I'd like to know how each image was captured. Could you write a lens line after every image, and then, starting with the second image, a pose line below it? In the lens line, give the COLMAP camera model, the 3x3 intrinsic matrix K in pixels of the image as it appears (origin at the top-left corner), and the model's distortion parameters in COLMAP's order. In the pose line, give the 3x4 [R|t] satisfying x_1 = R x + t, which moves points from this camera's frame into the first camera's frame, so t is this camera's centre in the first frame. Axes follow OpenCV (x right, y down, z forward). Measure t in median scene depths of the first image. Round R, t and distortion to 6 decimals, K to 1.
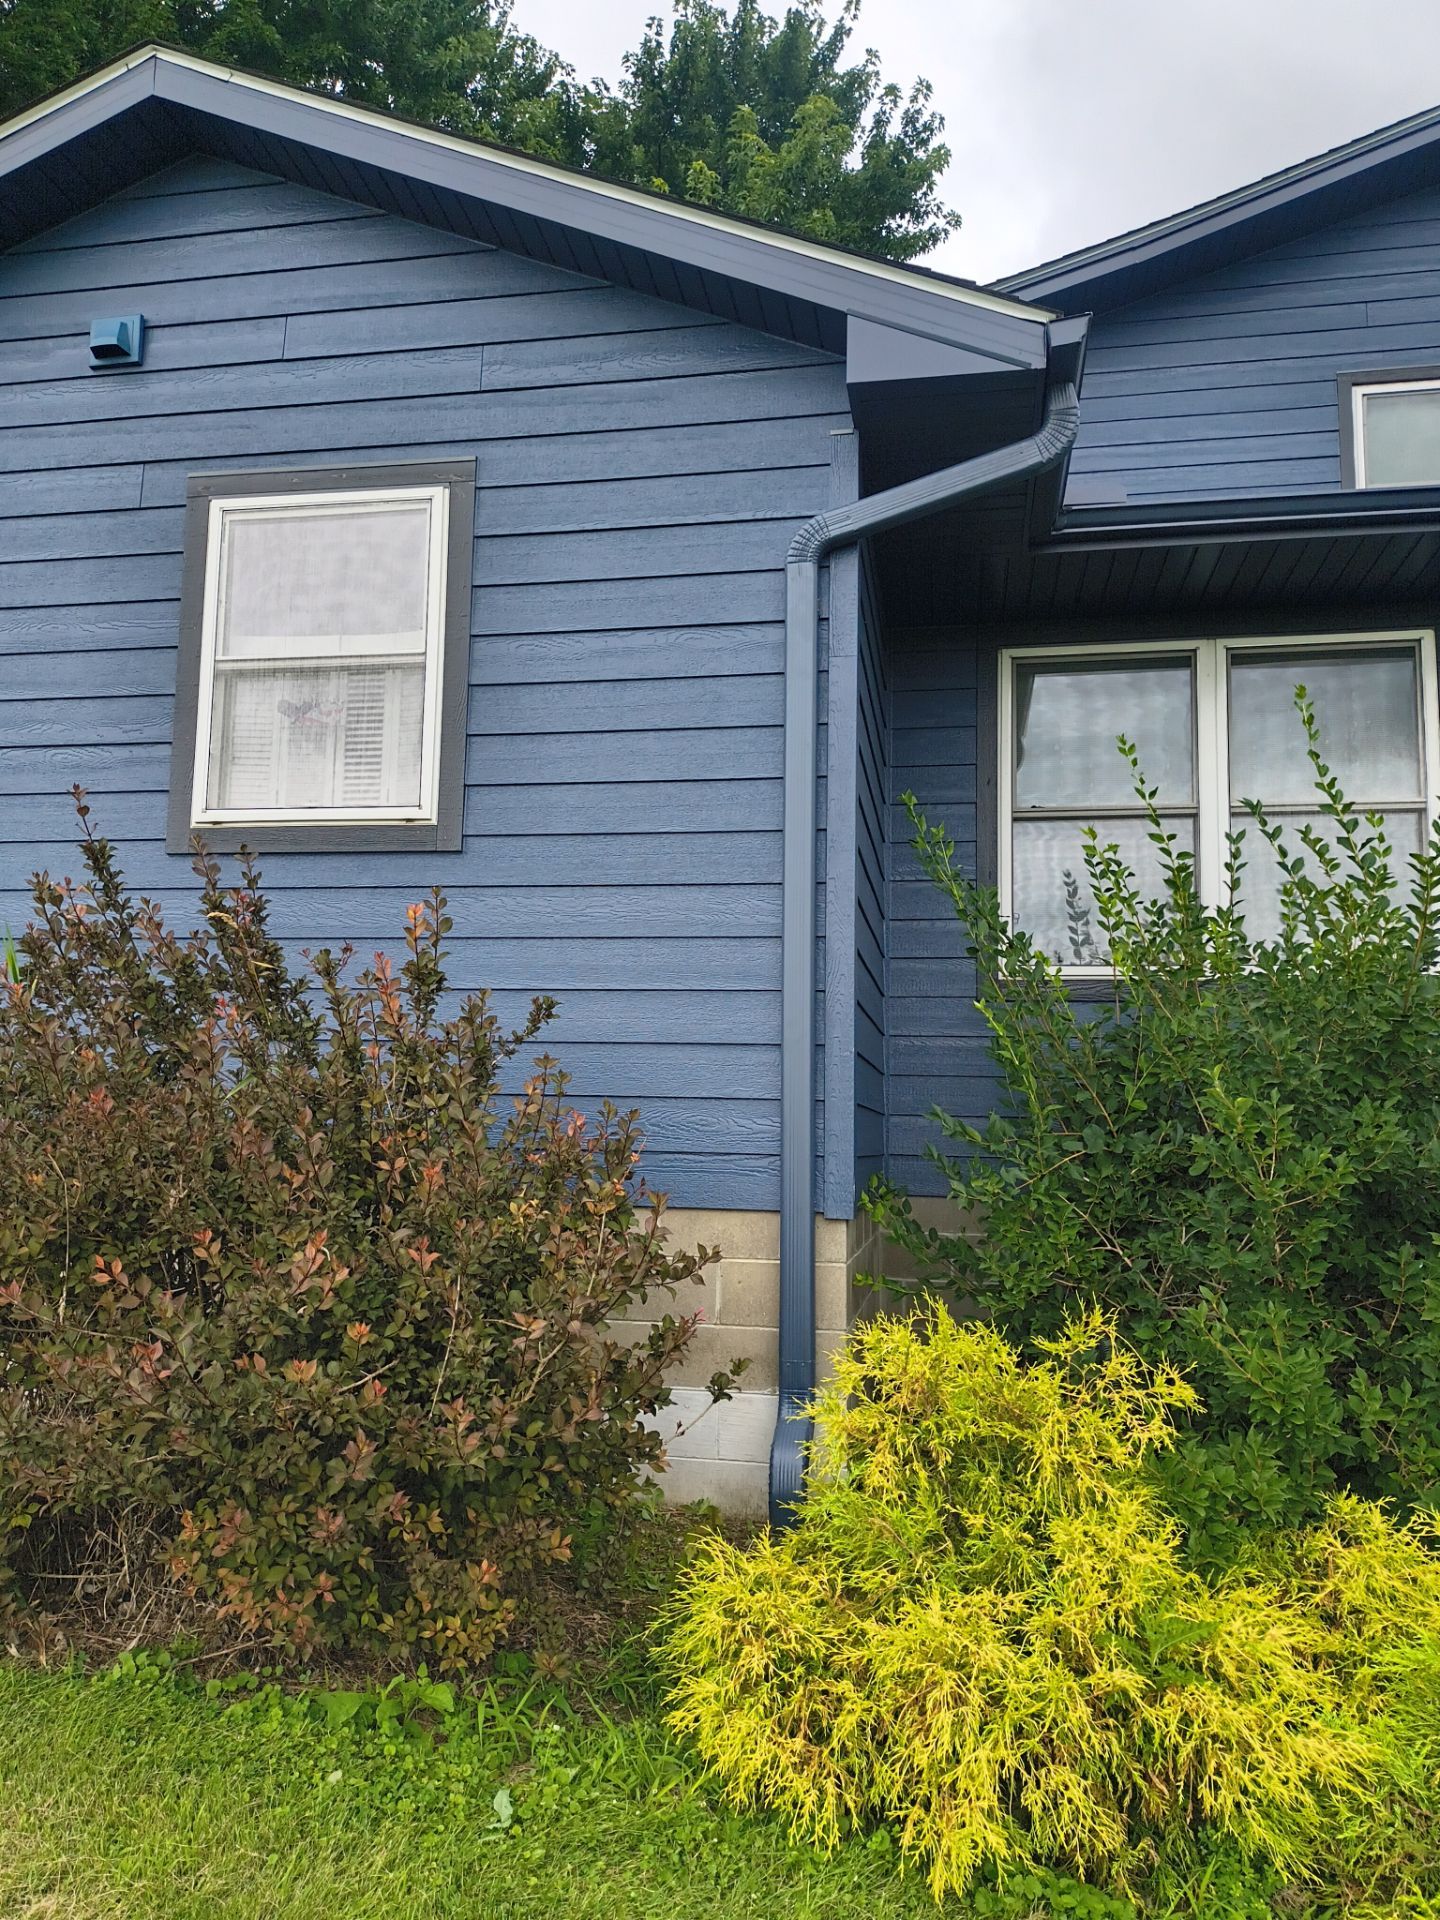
lens RADIAL K [[1338.0, 0, 717.8], [0, 1338.0, 999.0], [0, 0, 1]] dist [0.038918, -0.063281]
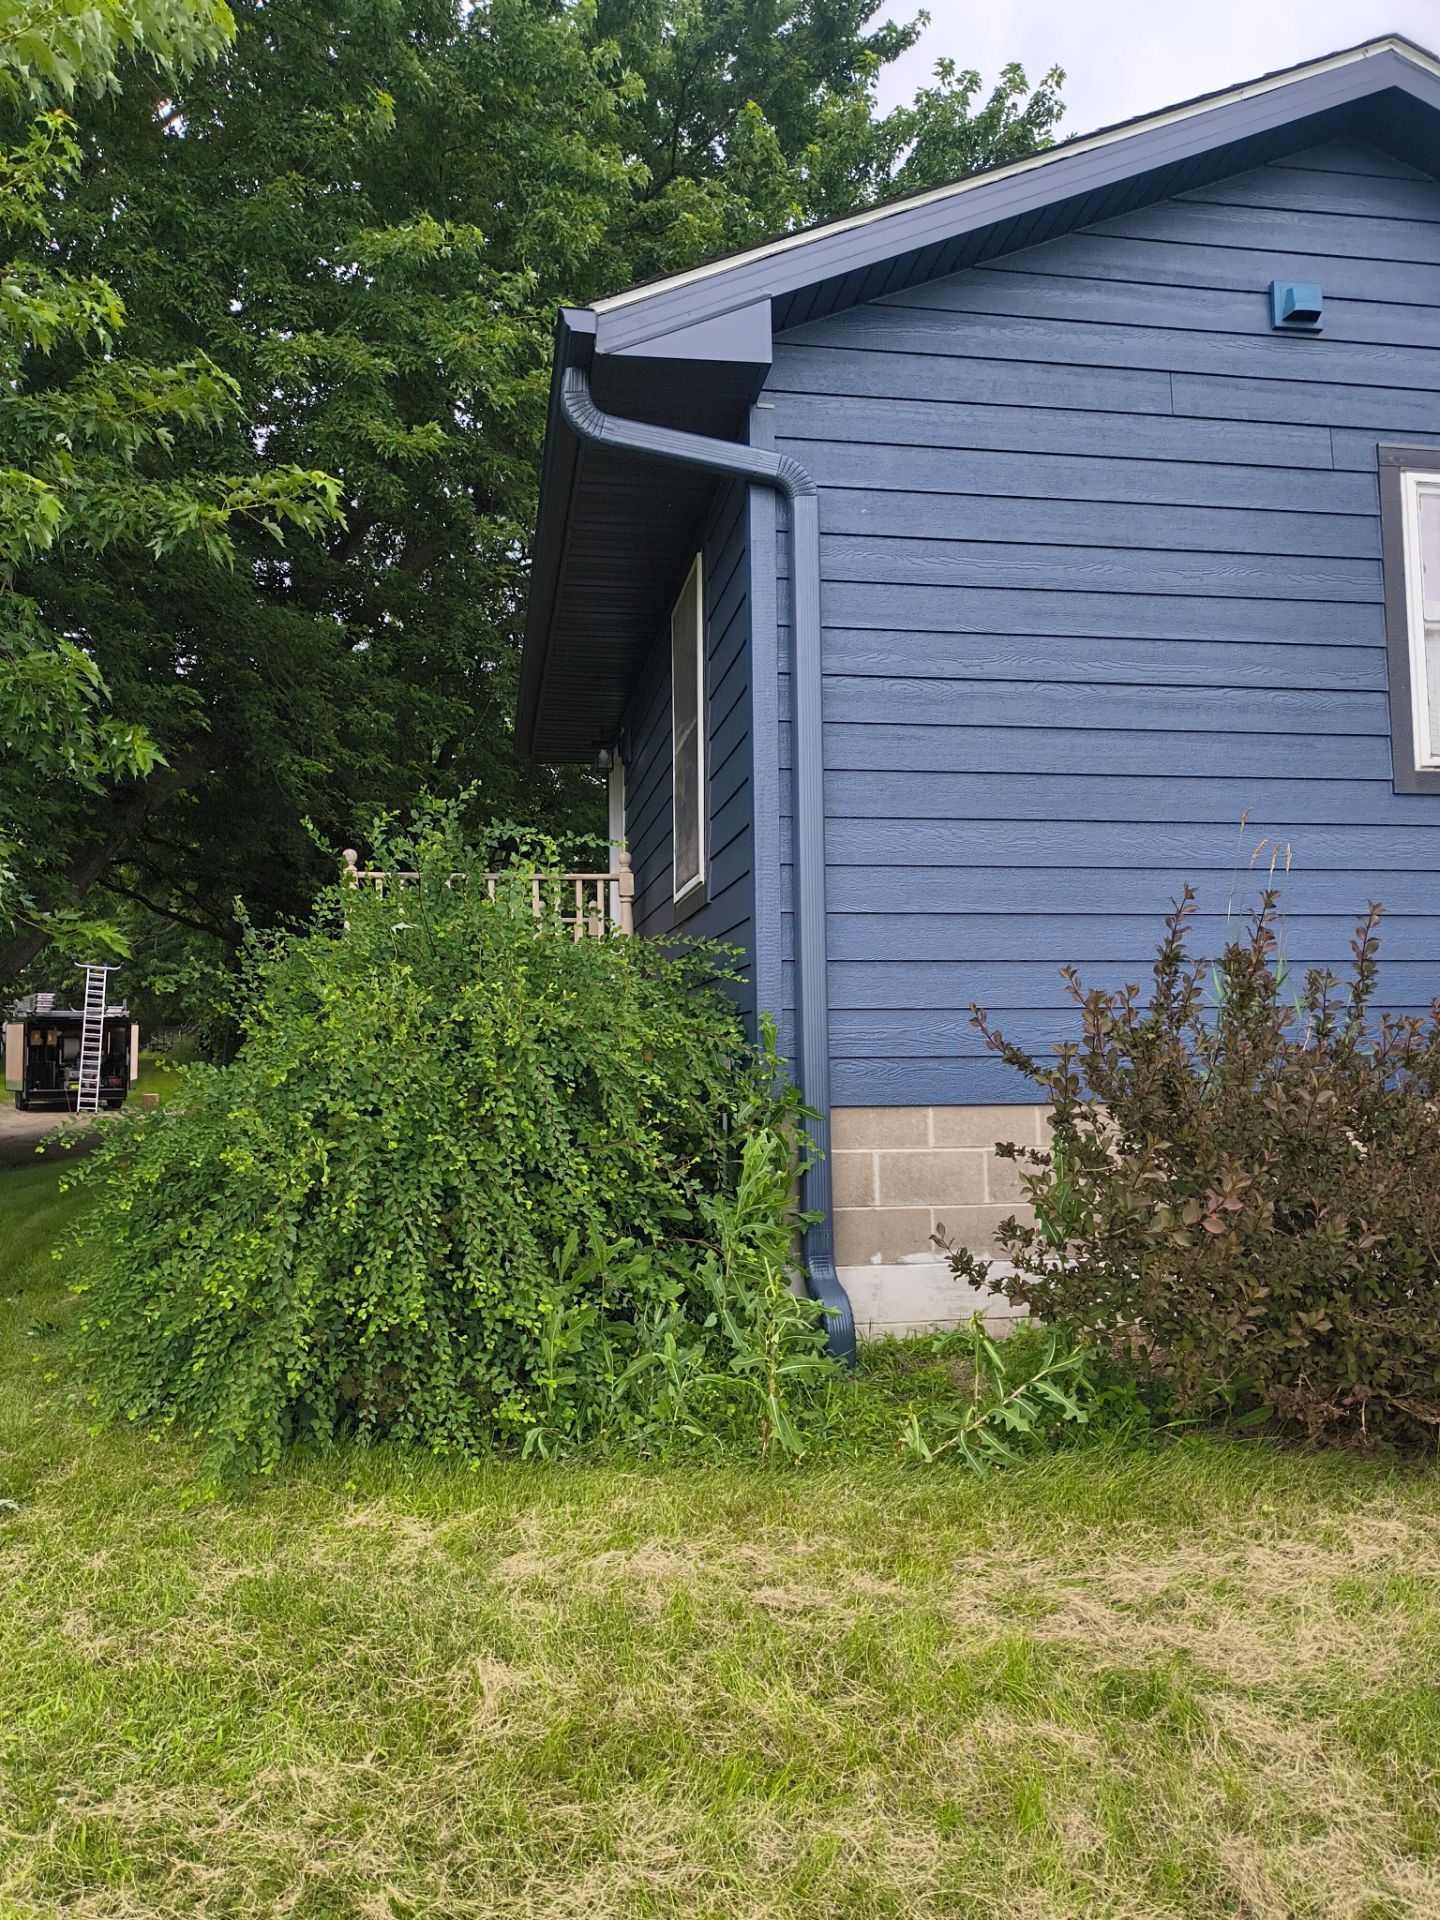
lens RADIAL K [[1415.8, 0, 720.0], [0, 1415.8, 960.0], [0, 0, 1]] dist [0.037238, -0.001228]
pose [[0.942375, -0.003665, 0.334537, -1.563100], [0.003445, 0.999993, 0.001252, 0.027629], [-0.334539, -0.000027, 0.942382, 0.109874]]
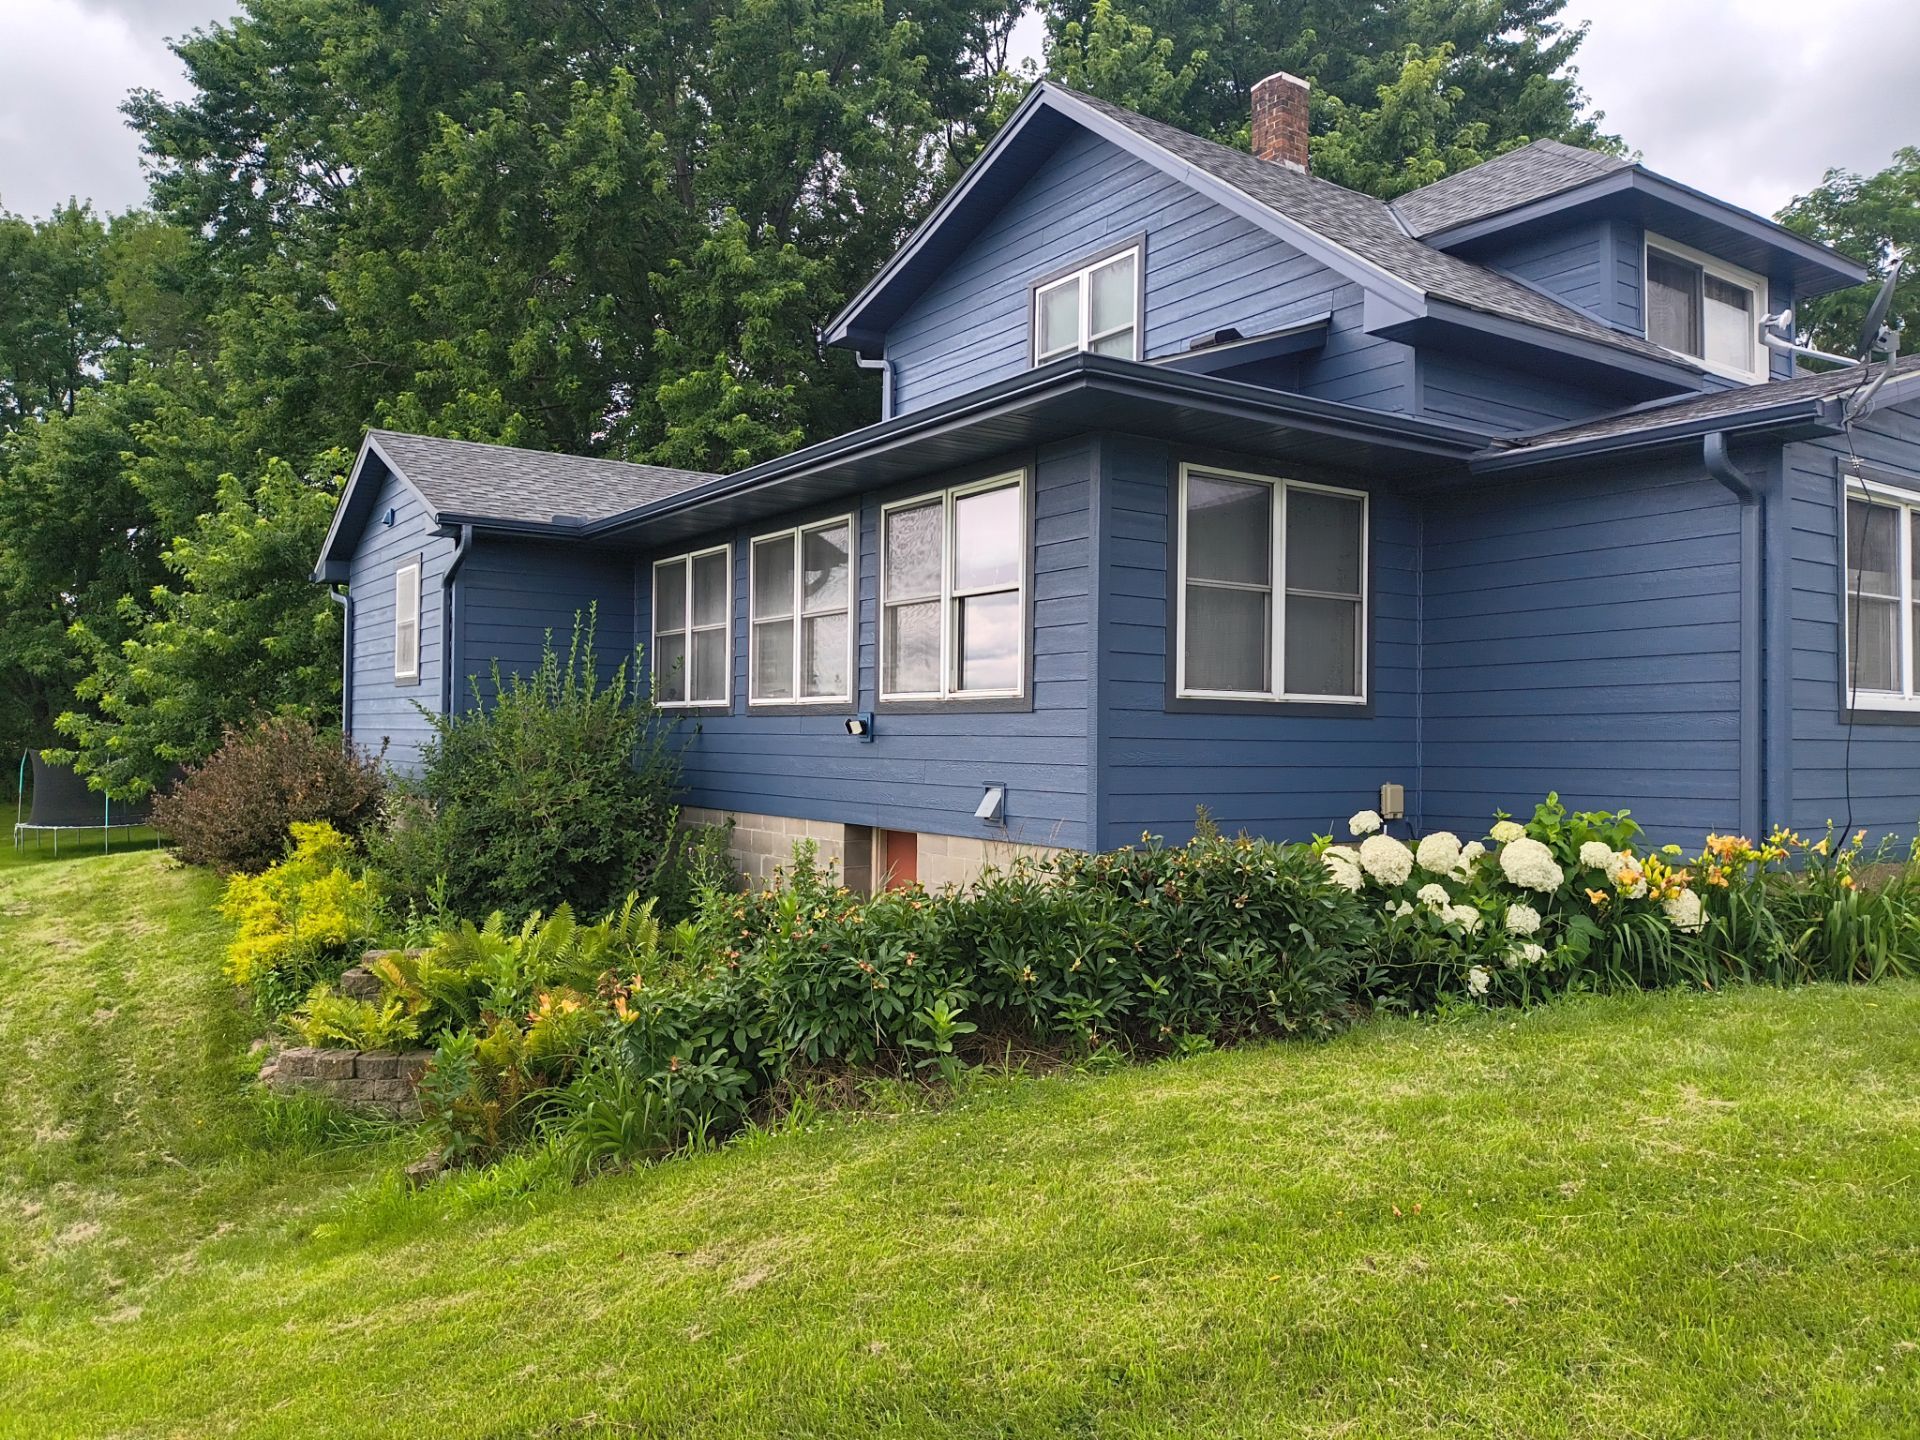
lens RADIAL K [[1415.8, 0, 960.0], [0, 1415.8, 720.0], [0, 0, 1]] dist [0.037238, -0.001228]
pose [[0.694988, -0.022426, -0.718672, 2.242019], [0.062359, 0.997627, 0.029173, -0.033172], [0.716313, -0.065091, 0.694737, -0.345885]]
